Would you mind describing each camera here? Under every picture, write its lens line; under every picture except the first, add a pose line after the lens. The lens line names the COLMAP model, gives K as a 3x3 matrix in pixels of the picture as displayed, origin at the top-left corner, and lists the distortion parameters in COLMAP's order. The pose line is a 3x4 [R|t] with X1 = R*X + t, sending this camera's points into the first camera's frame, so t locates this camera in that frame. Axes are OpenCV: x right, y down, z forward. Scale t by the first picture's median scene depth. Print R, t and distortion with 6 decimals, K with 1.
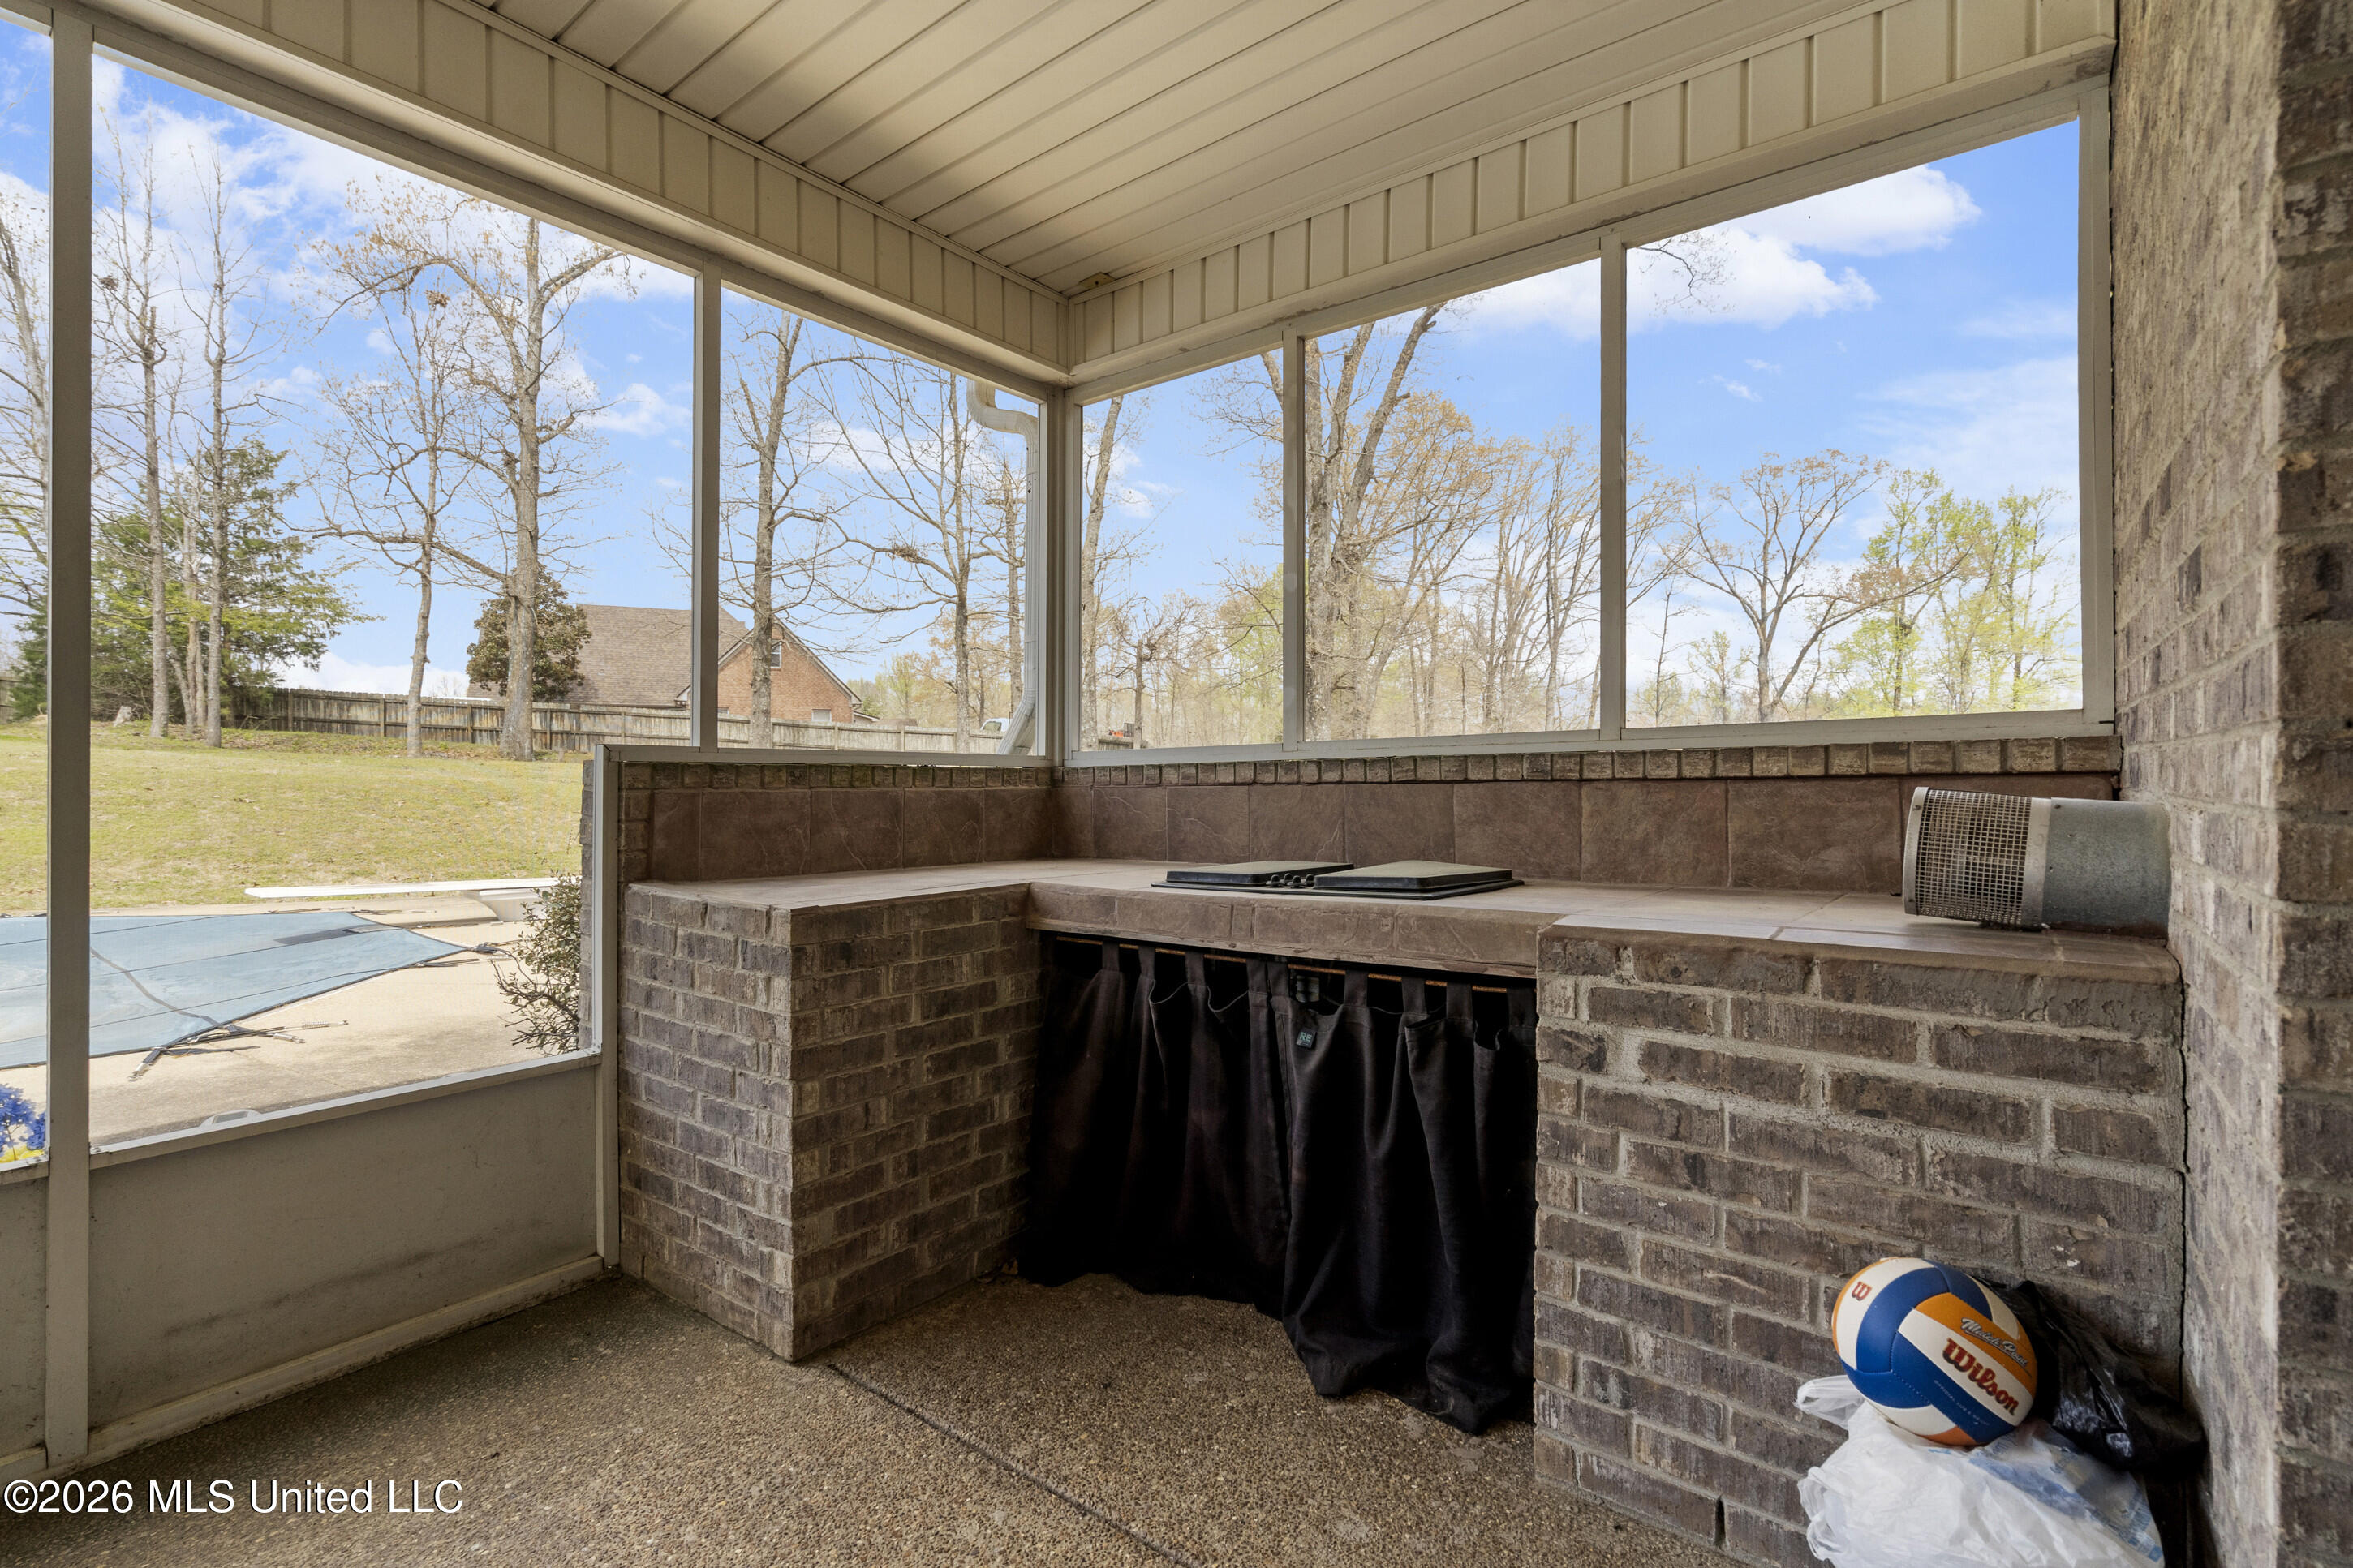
lens RADIAL K [[1069.9, 0, 1177.5], [0, 1069.9, 771.6], [0, 0, 1]] dist [-0.003703, 0.001016]
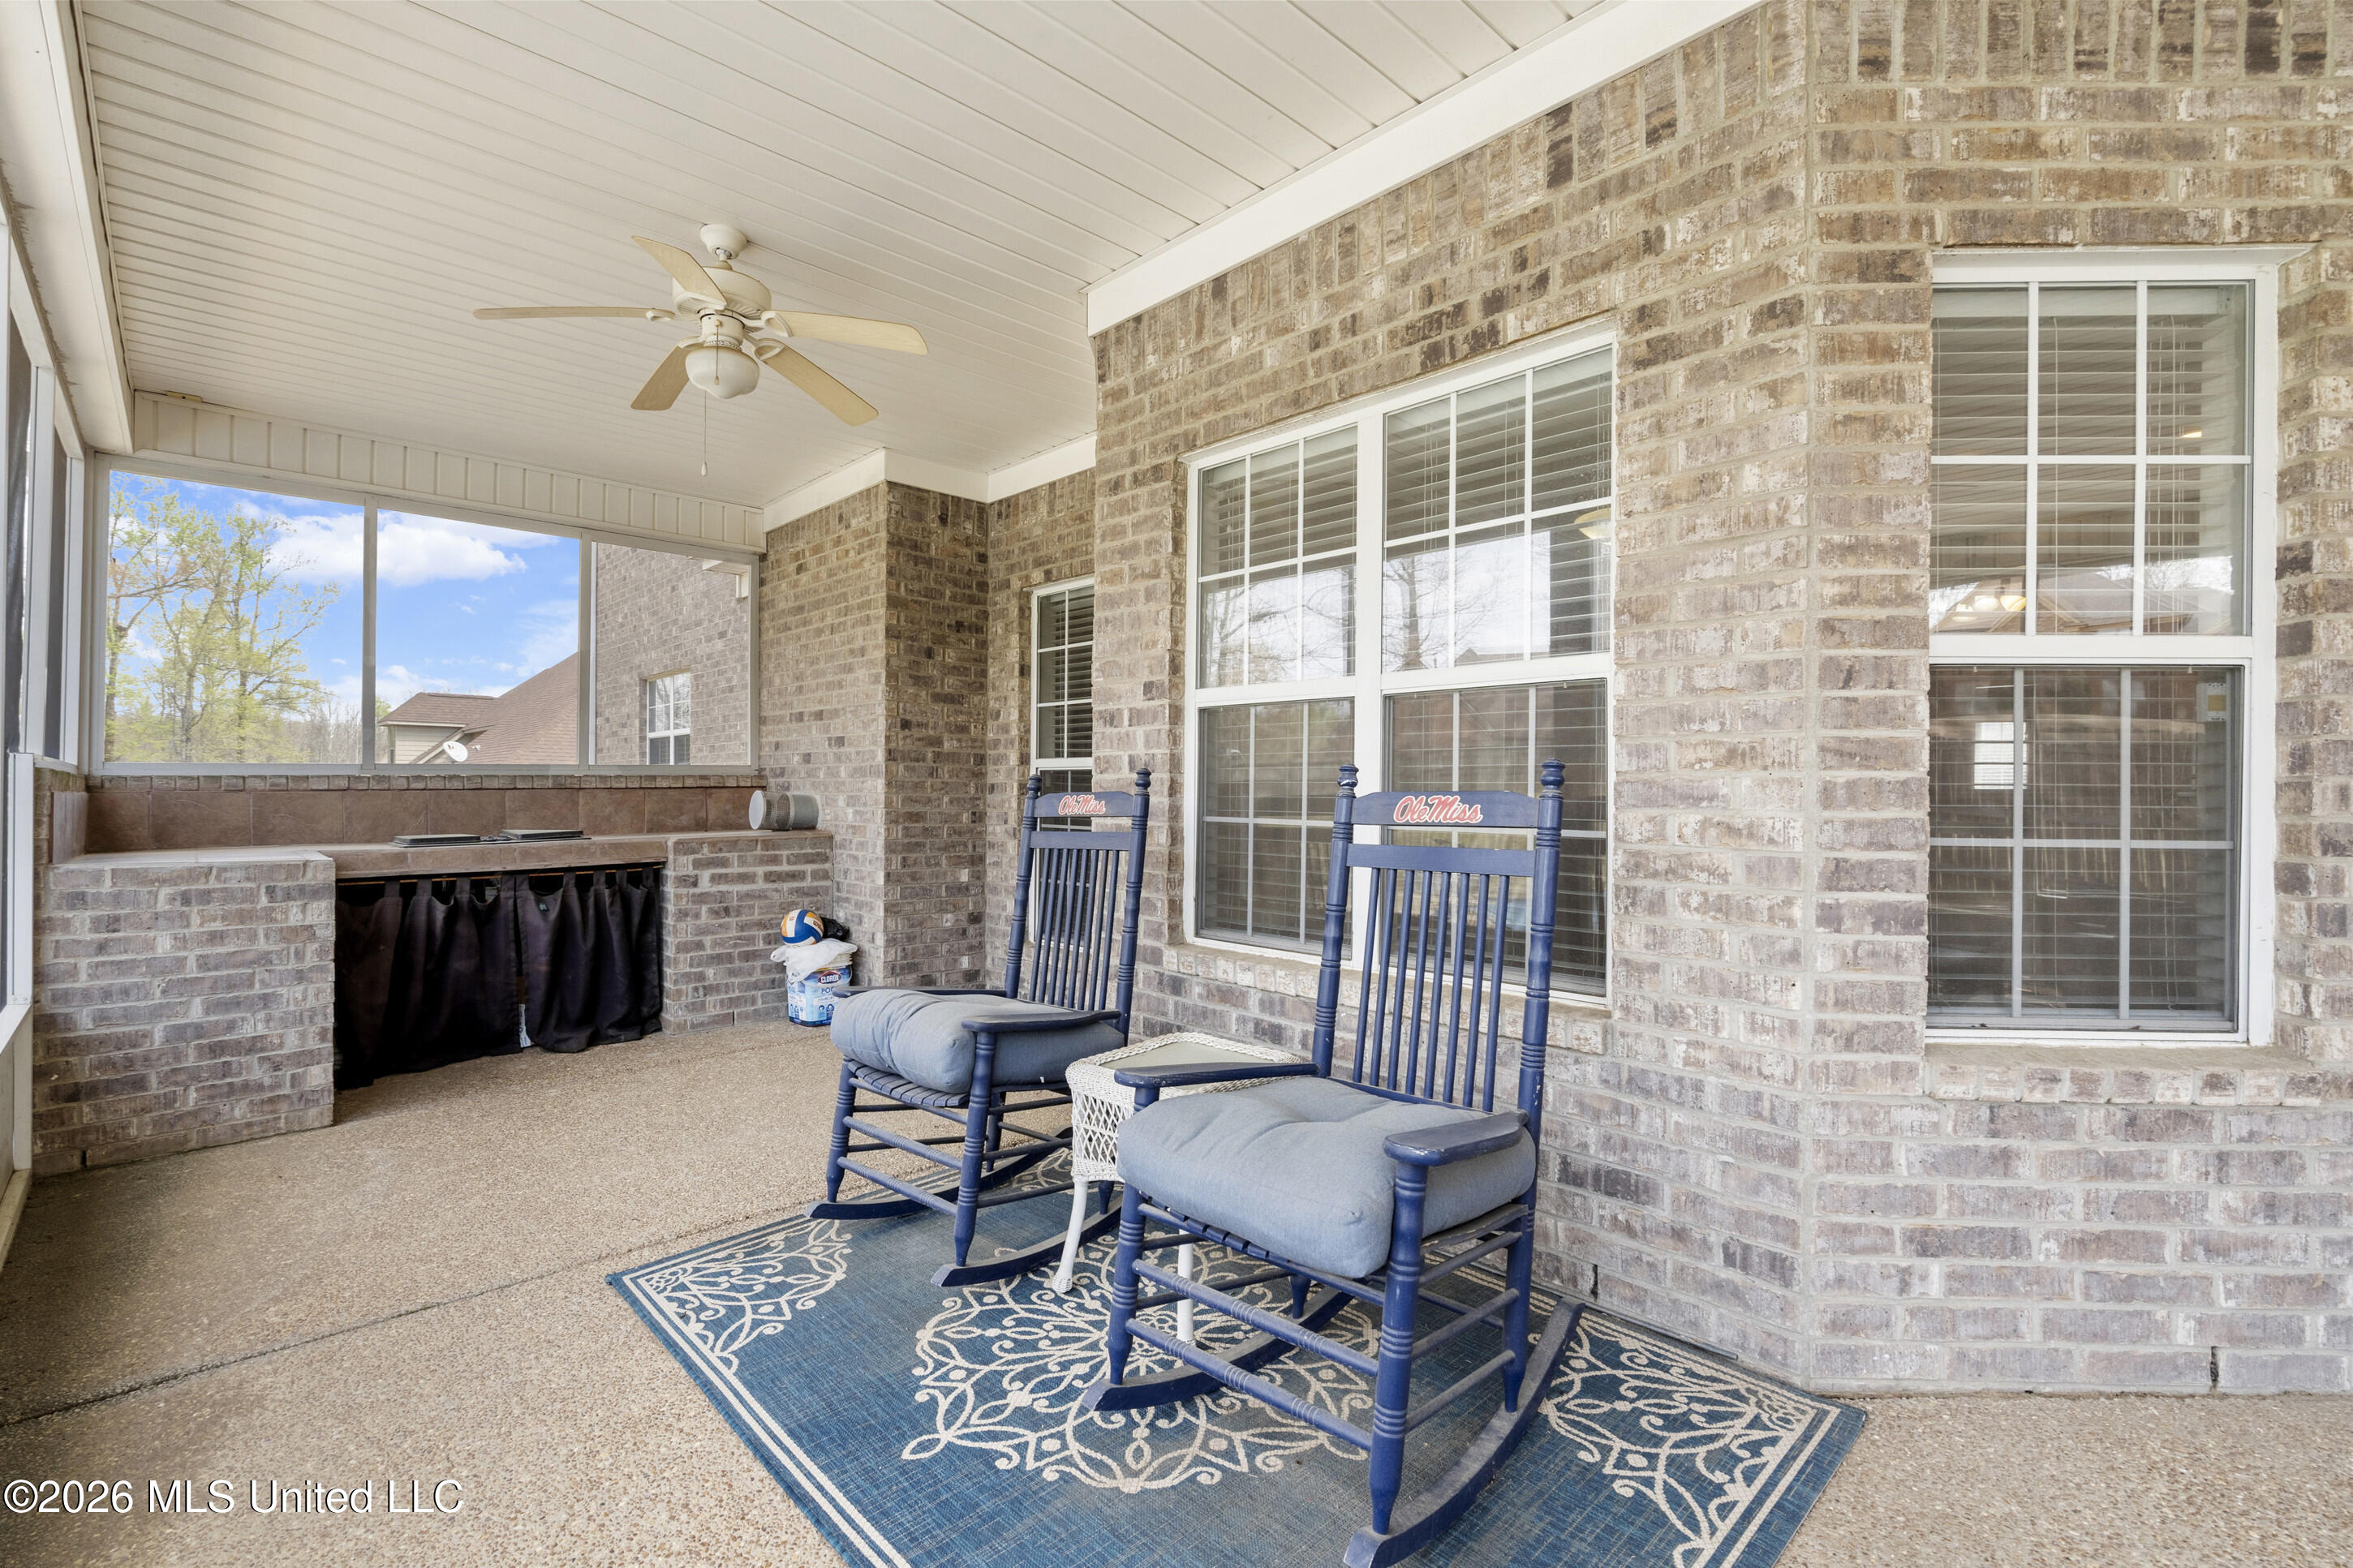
lens RADIAL K [[1069.9, 0, 1166.5], [0, 1069.9, 789.6], [0, 0, 1]] dist [-0.003703, 0.001016]
pose [[0.154044, 0.004981, 0.988051, -2.316573], [-0.006400, 0.999971, -0.004044, 0.017369], [-0.988043, -0.005700, 0.154071, -0.731520]]
